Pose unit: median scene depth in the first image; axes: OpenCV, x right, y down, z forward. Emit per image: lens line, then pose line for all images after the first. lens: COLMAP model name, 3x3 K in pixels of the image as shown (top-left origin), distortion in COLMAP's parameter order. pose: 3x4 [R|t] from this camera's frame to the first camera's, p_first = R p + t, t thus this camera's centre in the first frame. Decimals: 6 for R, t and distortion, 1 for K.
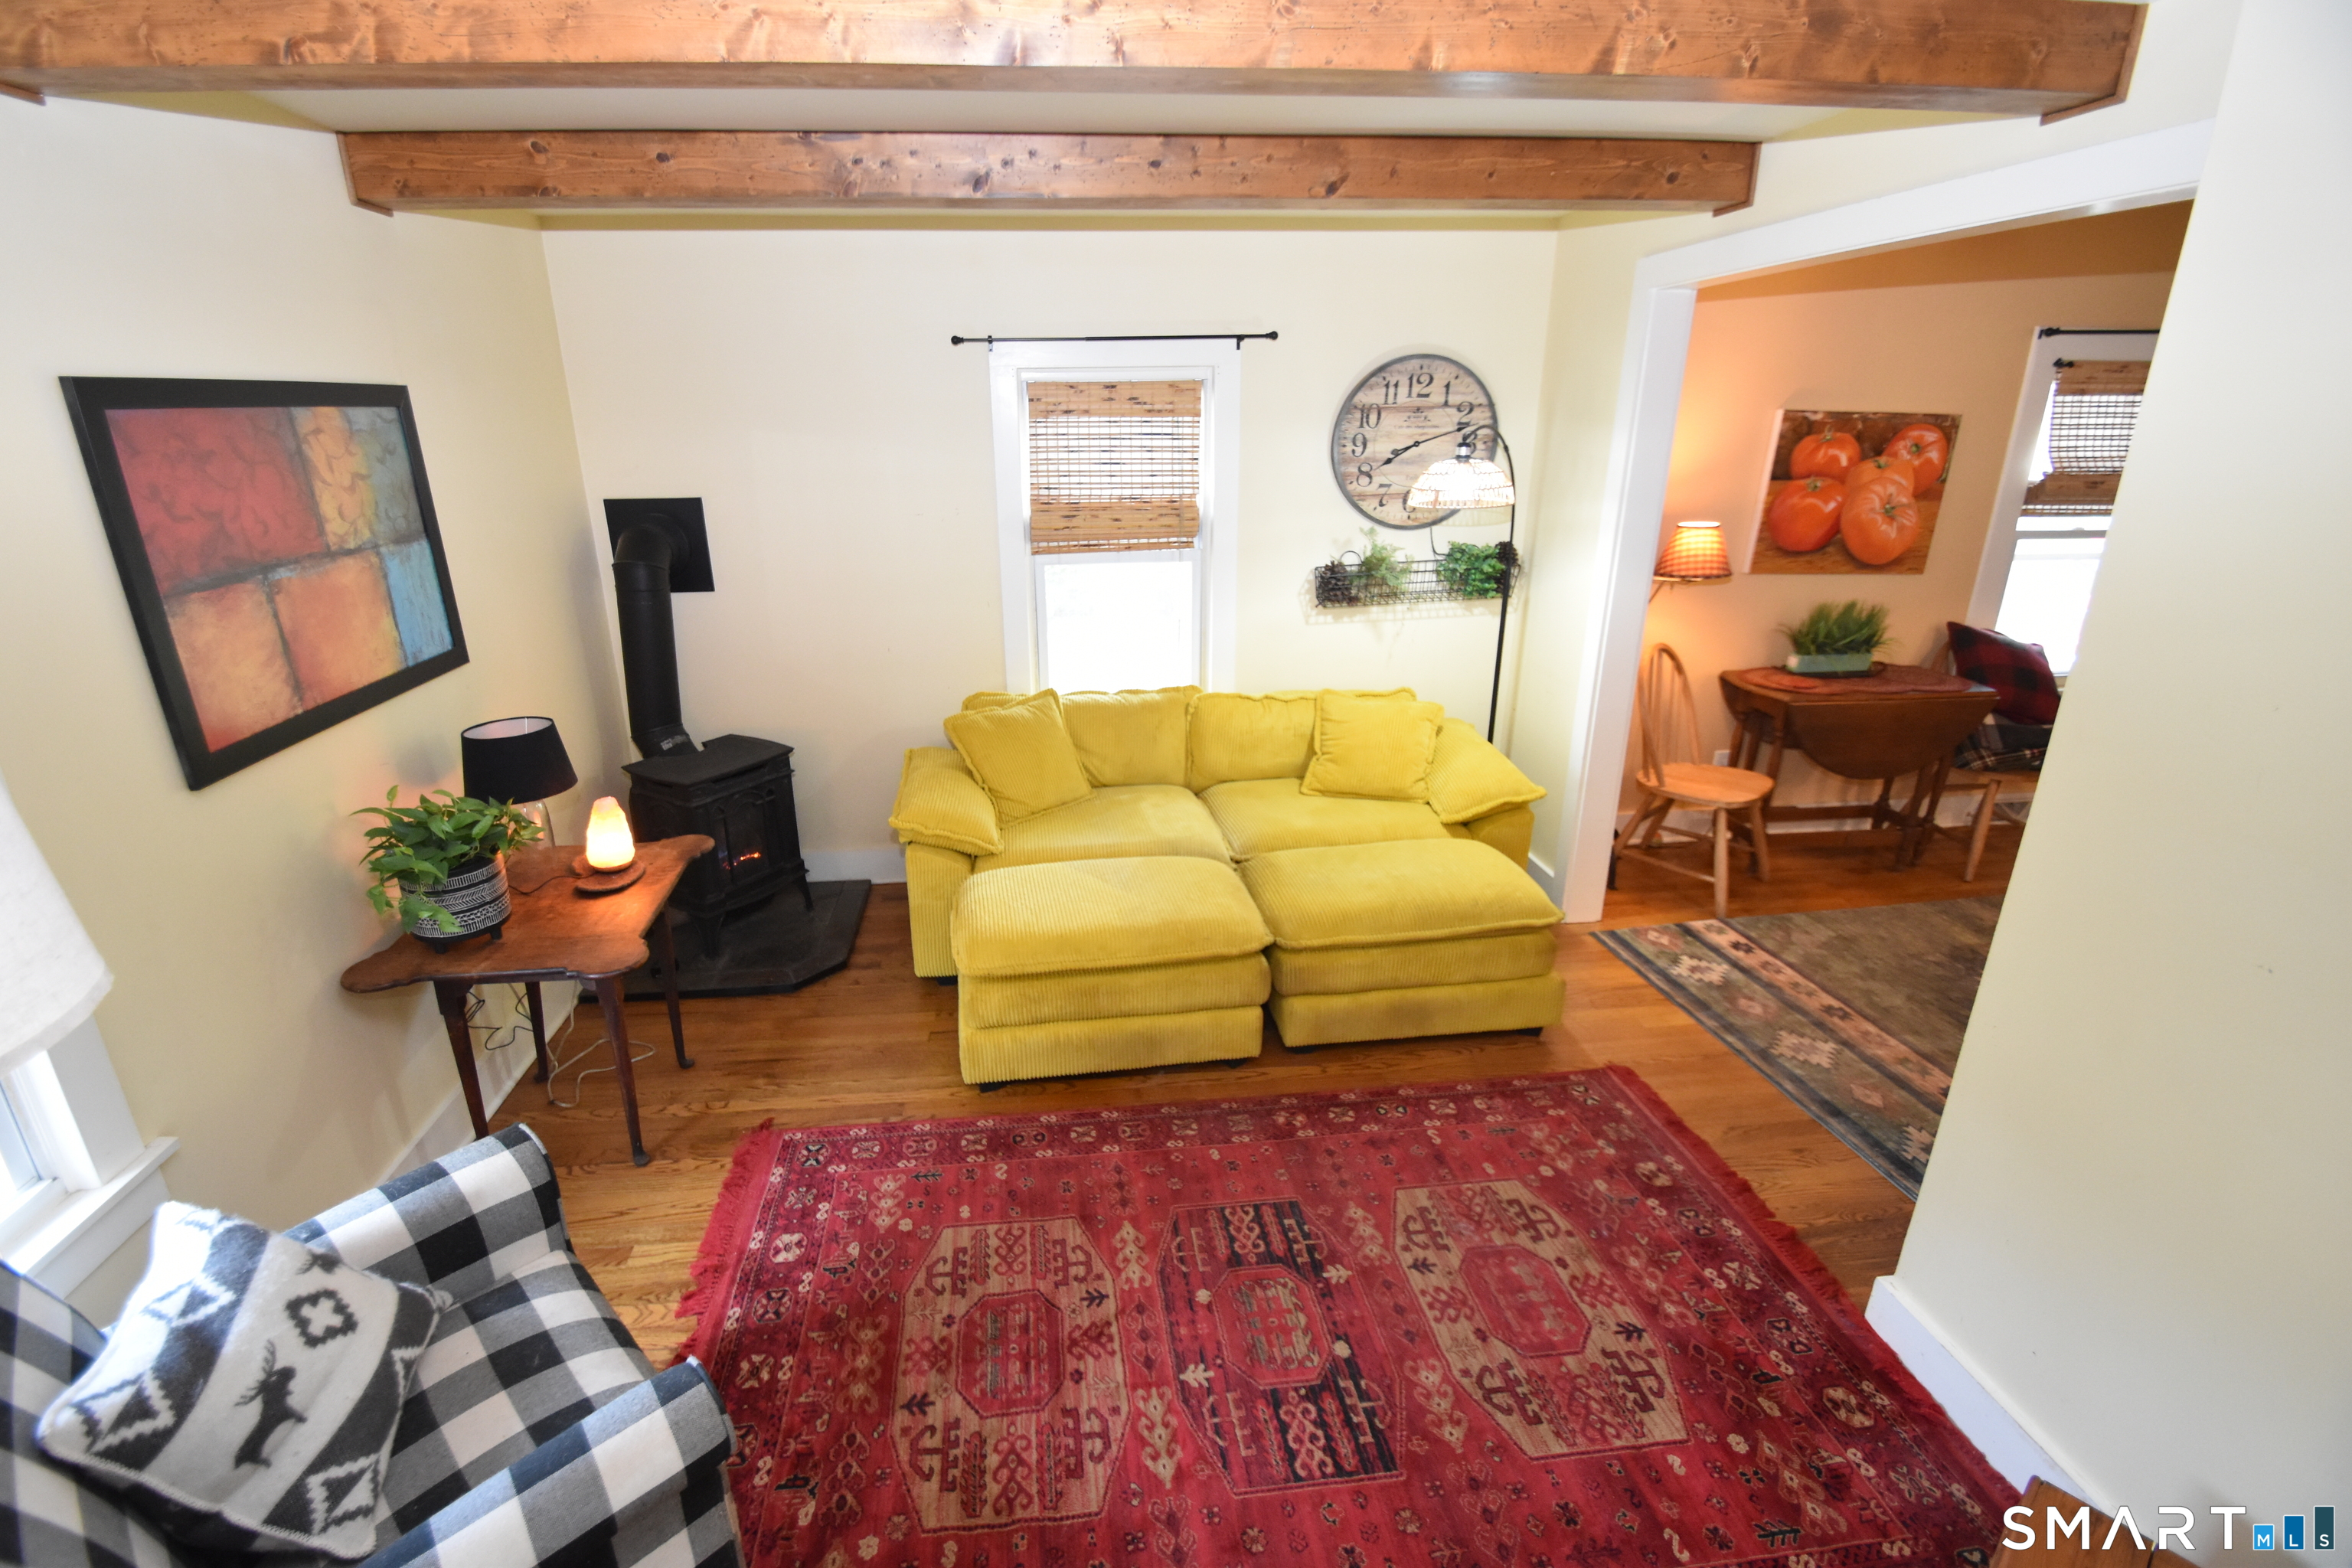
lens RADIAL K [[1050.8, 0, 1138.4], [0, 1050.8, 777.7], [0, 0, 1]] dist [0.021783, -0.023522]
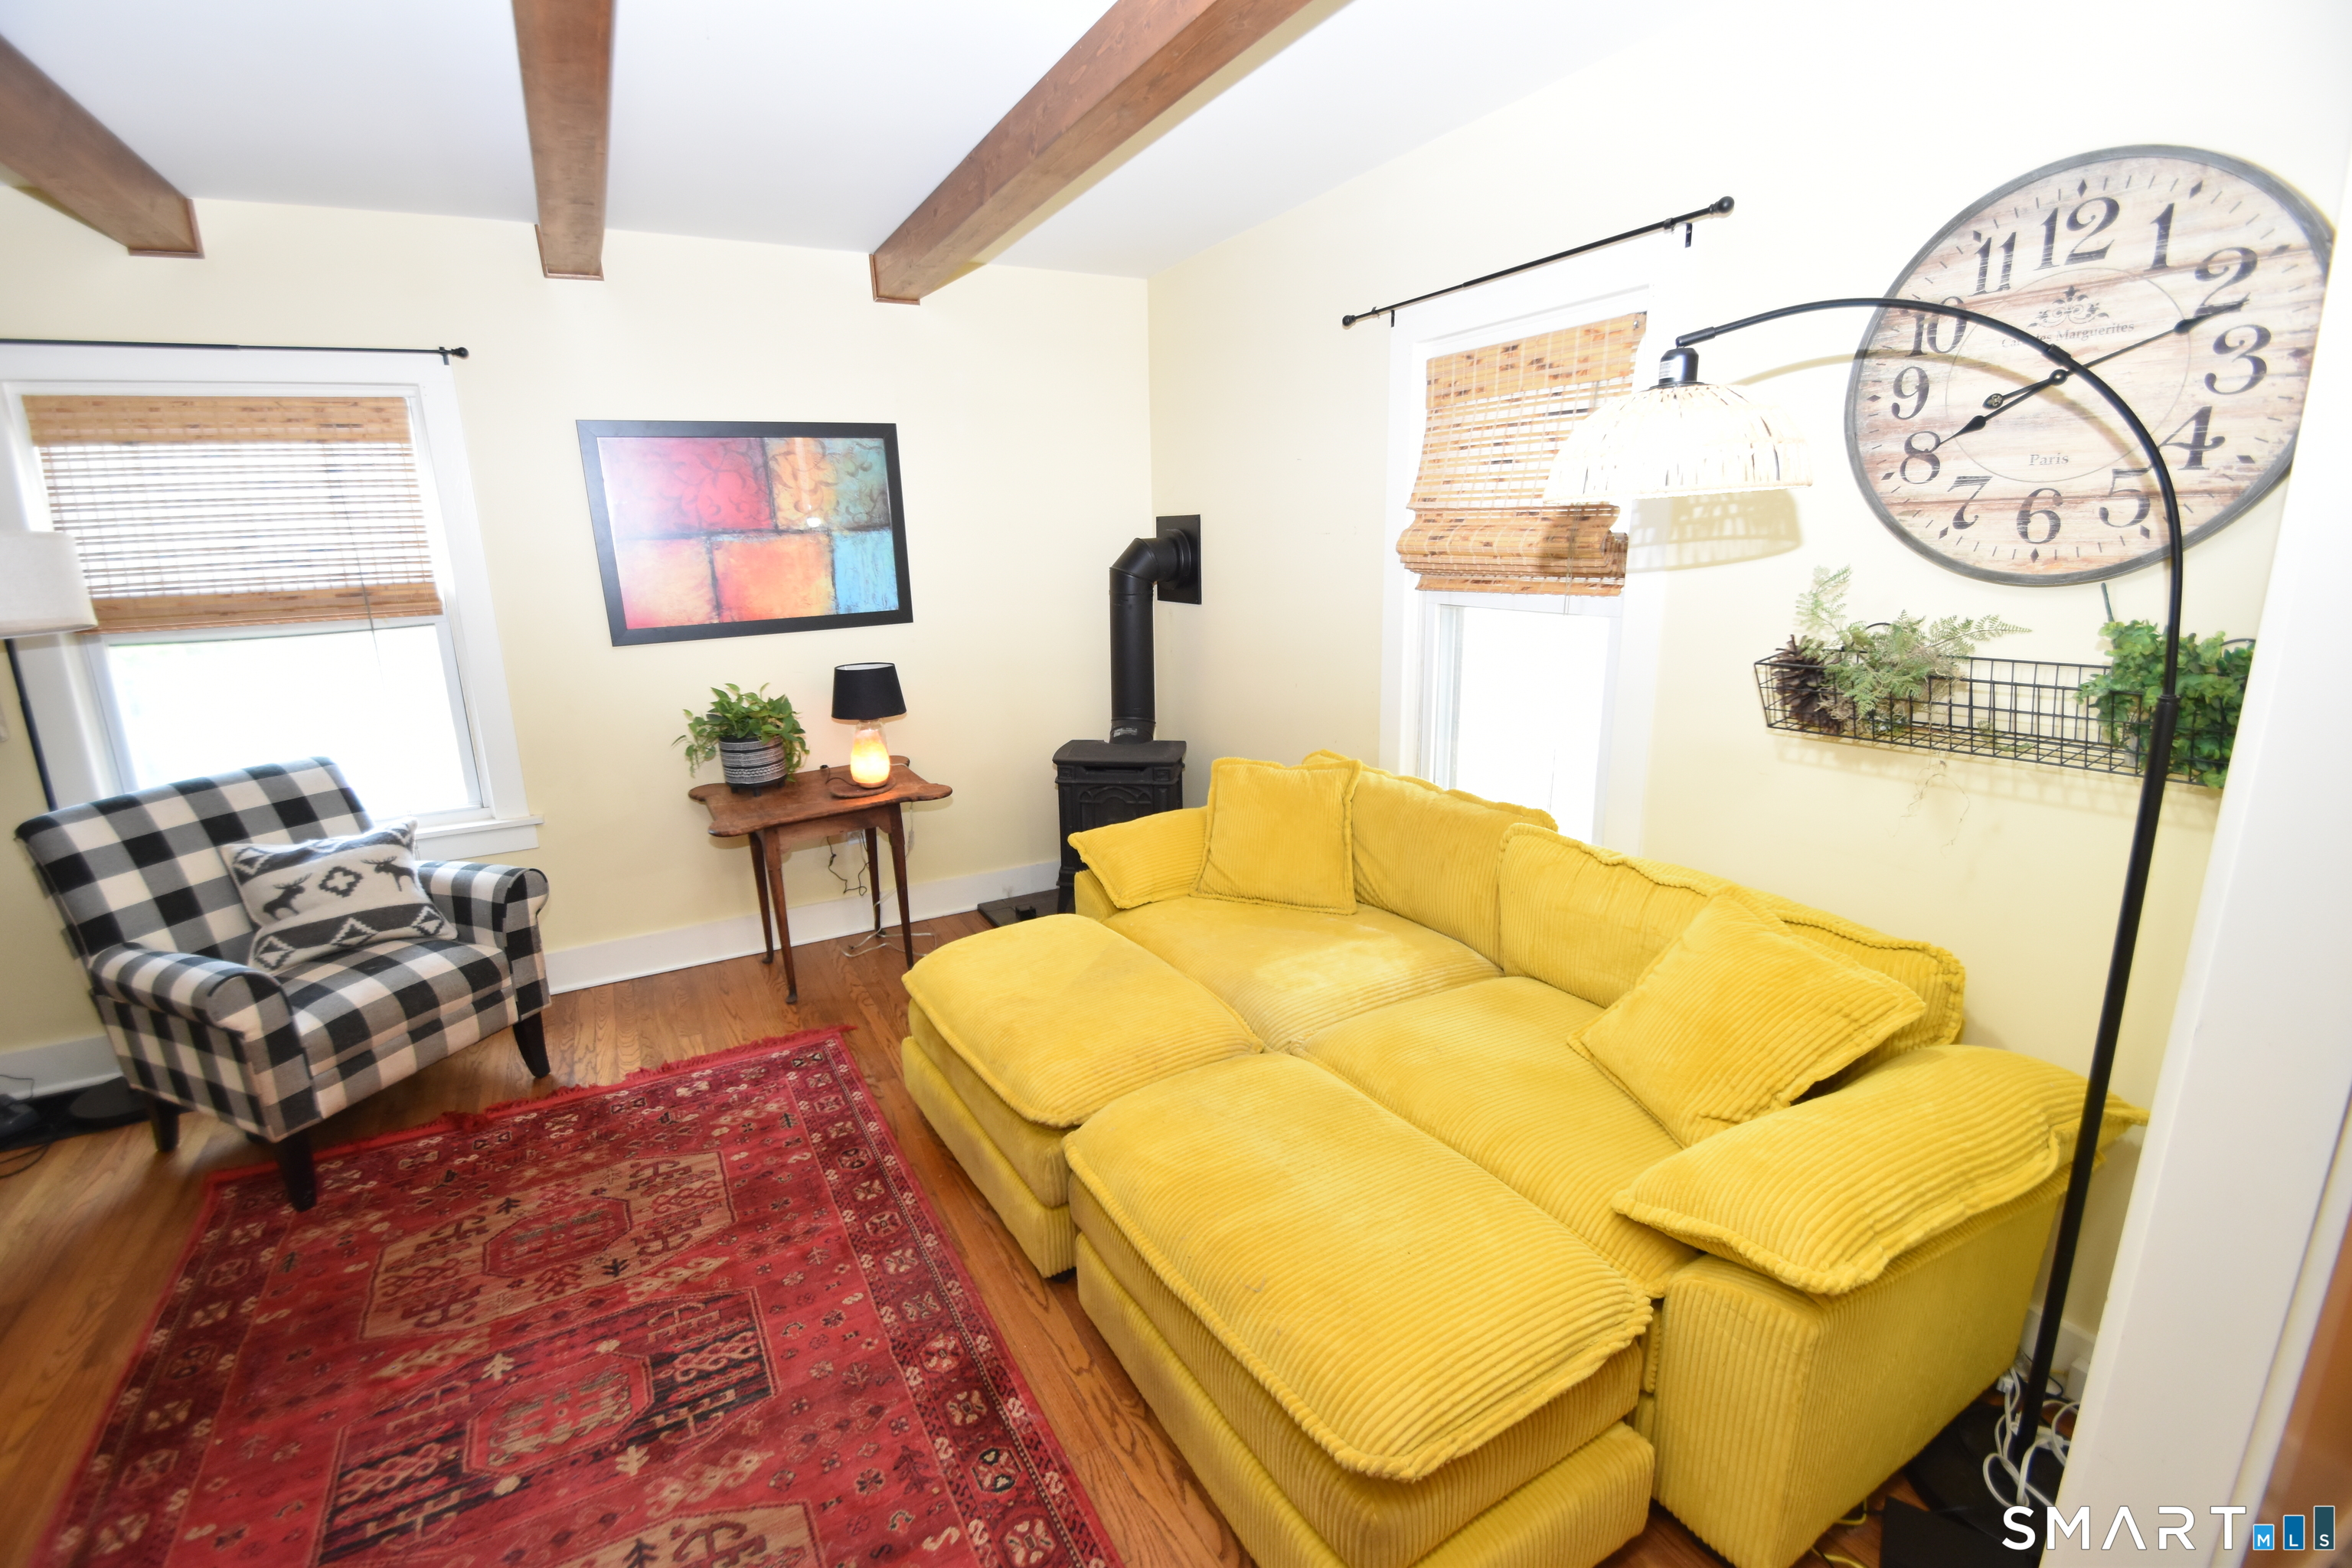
lens RADIAL K [[1050.8, 0, 1138.4], [0, 1050.8, 777.7], [0, 0, 1]] dist [0.021783, -0.023522]
pose [[0.346681, 0.218019, -0.912294, 0.855649], [-0.278873, 0.952589, 0.121674, -0.186960], [0.895568, 0.212232, 0.391044, 0.871531]]
